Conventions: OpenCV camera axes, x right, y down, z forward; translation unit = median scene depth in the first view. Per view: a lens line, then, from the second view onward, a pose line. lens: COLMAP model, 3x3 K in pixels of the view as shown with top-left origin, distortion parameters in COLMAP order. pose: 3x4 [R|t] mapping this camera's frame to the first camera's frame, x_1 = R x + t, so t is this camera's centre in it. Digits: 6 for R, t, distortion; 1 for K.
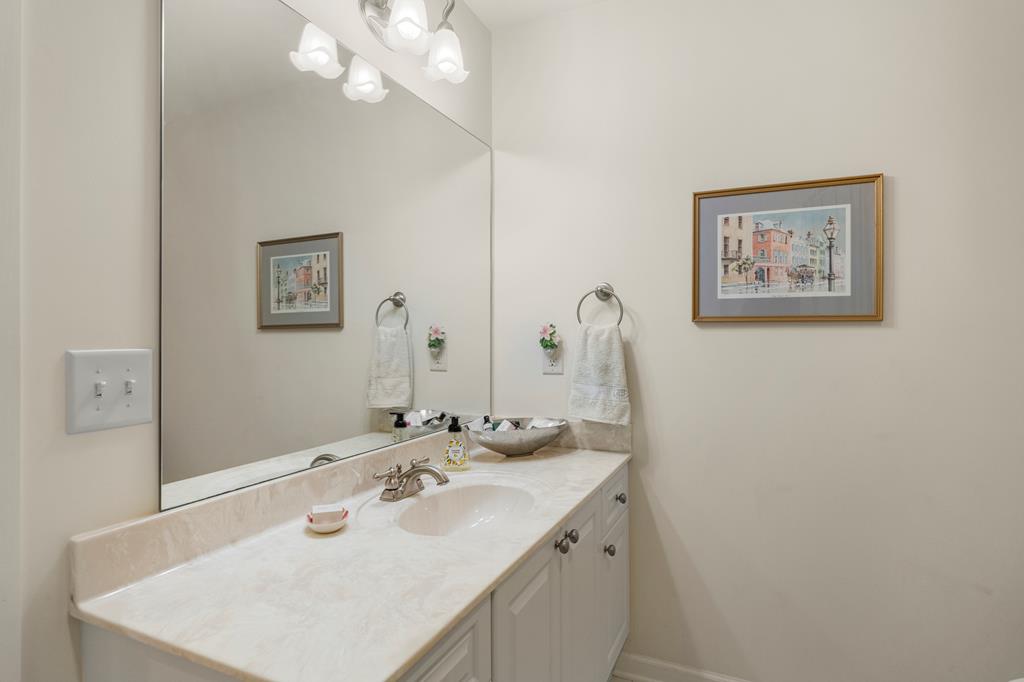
lens RADIAL K [[547.7, 0, 512.2], [0, 547.7, 336.8], [0, 0, 1]] dist [-0.004949, -0.000374]
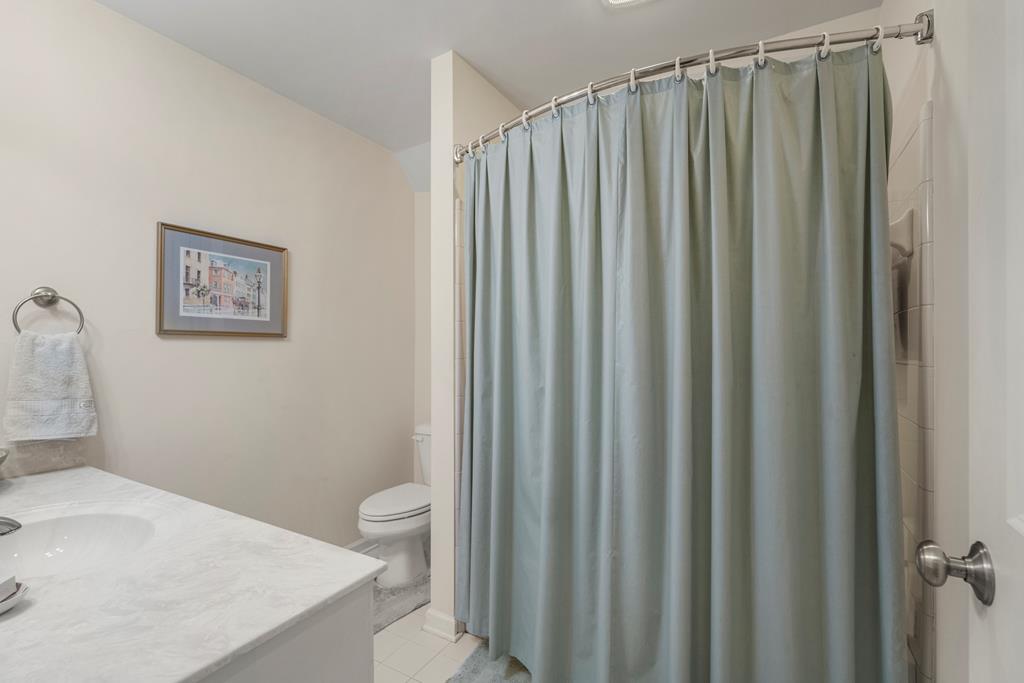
lens RADIAL K [[547.7, 0, 512.2], [0, 547.7, 337.3], [0, 0, 1]] dist [-0.004949, -0.000374]
pose [[0.036257, 0.019597, 0.999150, -0.838544], [-0.000306, 0.999808, -0.019599, 0.002214], [-0.999342, 0.000405, 0.036256, 0.228412]]
